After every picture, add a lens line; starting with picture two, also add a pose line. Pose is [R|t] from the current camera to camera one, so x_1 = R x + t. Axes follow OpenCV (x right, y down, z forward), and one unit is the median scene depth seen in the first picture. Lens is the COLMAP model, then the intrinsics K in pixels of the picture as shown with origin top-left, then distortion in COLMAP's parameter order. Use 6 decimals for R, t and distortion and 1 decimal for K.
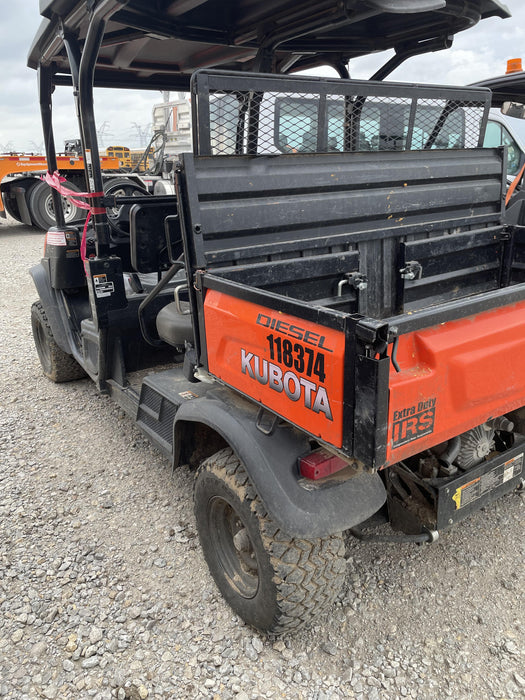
lens RADIAL K [[546.0, 0, 262.5], [0, 546.0, 350.0], [0, 0, 1]] dist [0.030259, -0.002241]
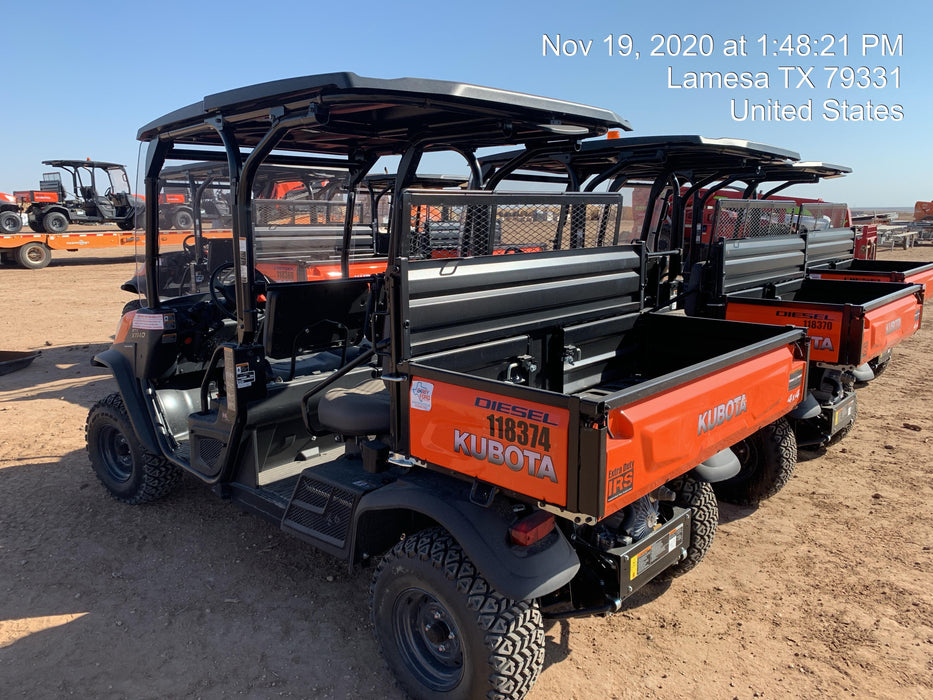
lens RADIAL K [[727.8, 0, 449.7], [0, 727.8, 344.0], [0, 0, 1]] dist [0.030259, -0.002241]
pose [[0.978341, -0.014854, 0.206465, -0.401985], [0.044840, 0.988947, -0.141329, 0.039005], [-0.202083, 0.147526, 0.968193, -0.520212]]
